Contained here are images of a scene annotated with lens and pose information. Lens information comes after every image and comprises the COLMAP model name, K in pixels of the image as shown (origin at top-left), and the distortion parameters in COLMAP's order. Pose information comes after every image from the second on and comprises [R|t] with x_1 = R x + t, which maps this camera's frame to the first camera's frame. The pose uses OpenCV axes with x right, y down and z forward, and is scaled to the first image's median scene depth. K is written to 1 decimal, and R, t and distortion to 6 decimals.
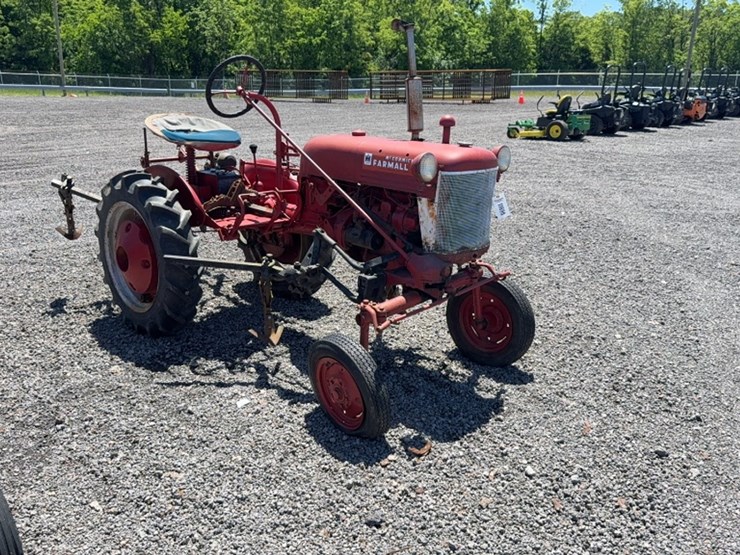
lens RADIAL K [[658.1, 0, 370.0], [0, 658.1, 277.5], [0, 0, 1]] dist [0.052217, -0.095338]
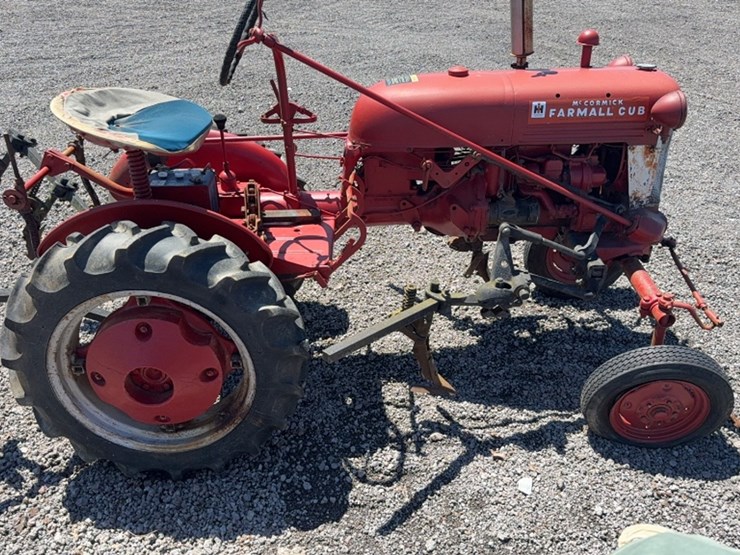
lens RADIAL K [[658.1, 0, 370.0], [0, 658.1, 277.5], [0, 0, 1]] dist [0.052217, -0.095338]
pose [[0.695999, -0.386578, 0.605098, -0.032593], [0.241564, 0.919644, 0.309679, -0.014134], [-0.676190, -0.069366, 0.733455, 0.029064]]
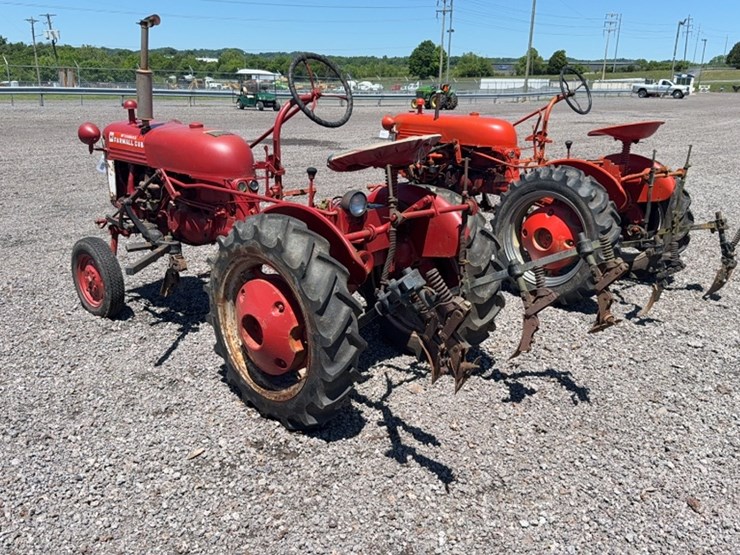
lens RADIAL K [[658.1, 0, 370.0], [0, 658.1, 277.5], [0, 0, 1]] dist [0.052217, -0.095338]
pose [[-0.999307, -0.029093, -0.023222, -0.014818], [-0.037087, 0.831585, 0.554158, -0.033128], [0.003189, 0.554635, -0.832088, 0.109388]]
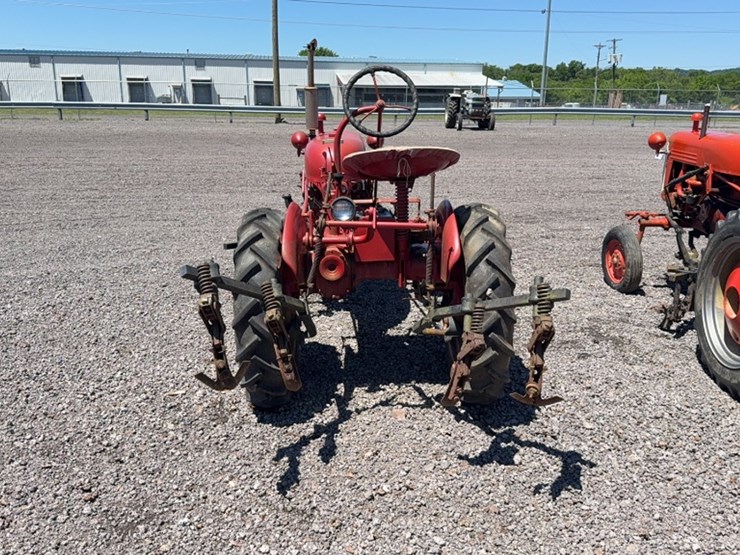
lens RADIAL K [[658.1, 0, 370.0], [0, 658.1, 277.5], [0, 0, 1]] dist [0.052217, -0.095338]
pose [[-0.721999, -0.202260, 0.661670, -0.048457], [0.188036, 0.862964, 0.468973, -0.029279], [-0.665852, 0.463016, -0.585027, 0.096486]]
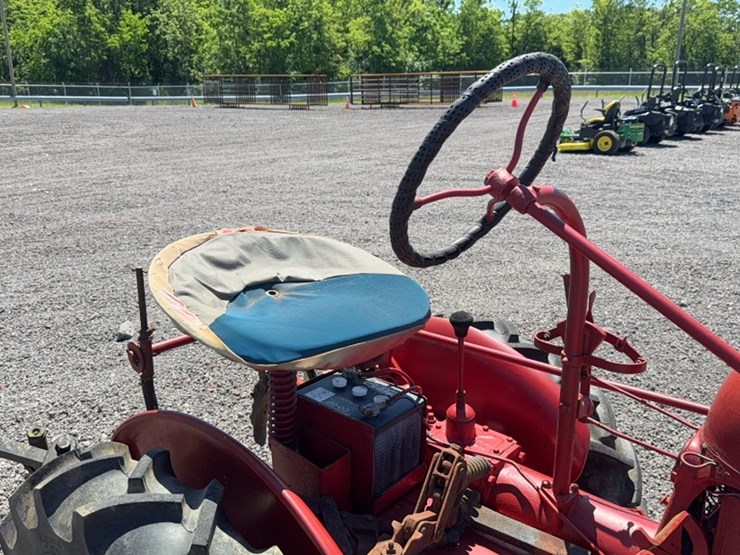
lens RADIAL K [[658.1, 0, 370.0], [0, 658.1, 277.5], [0, 0, 1]] dist [0.052217, -0.095338]
pose [[0.998310, -0.032056, 0.048472, -0.015534], [0.032214, 0.999478, -0.002477, -0.014257], [-0.048368, 0.004034, 0.998821, 0.042506]]
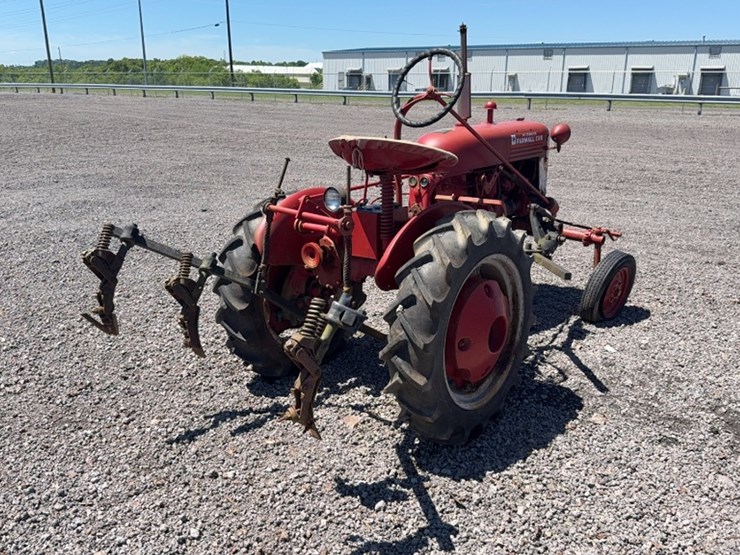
lens RADIAL K [[658.1, 0, 370.0], [0, 658.1, 277.5], [0, 0, 1]] dist [0.052217, -0.095338]
pose [[-0.098193, -0.295015, 0.950434, -0.060573], [0.288684, 0.905538, 0.310905, -0.020301], [-0.952376, 0.304903, -0.003752, 0.067330]]
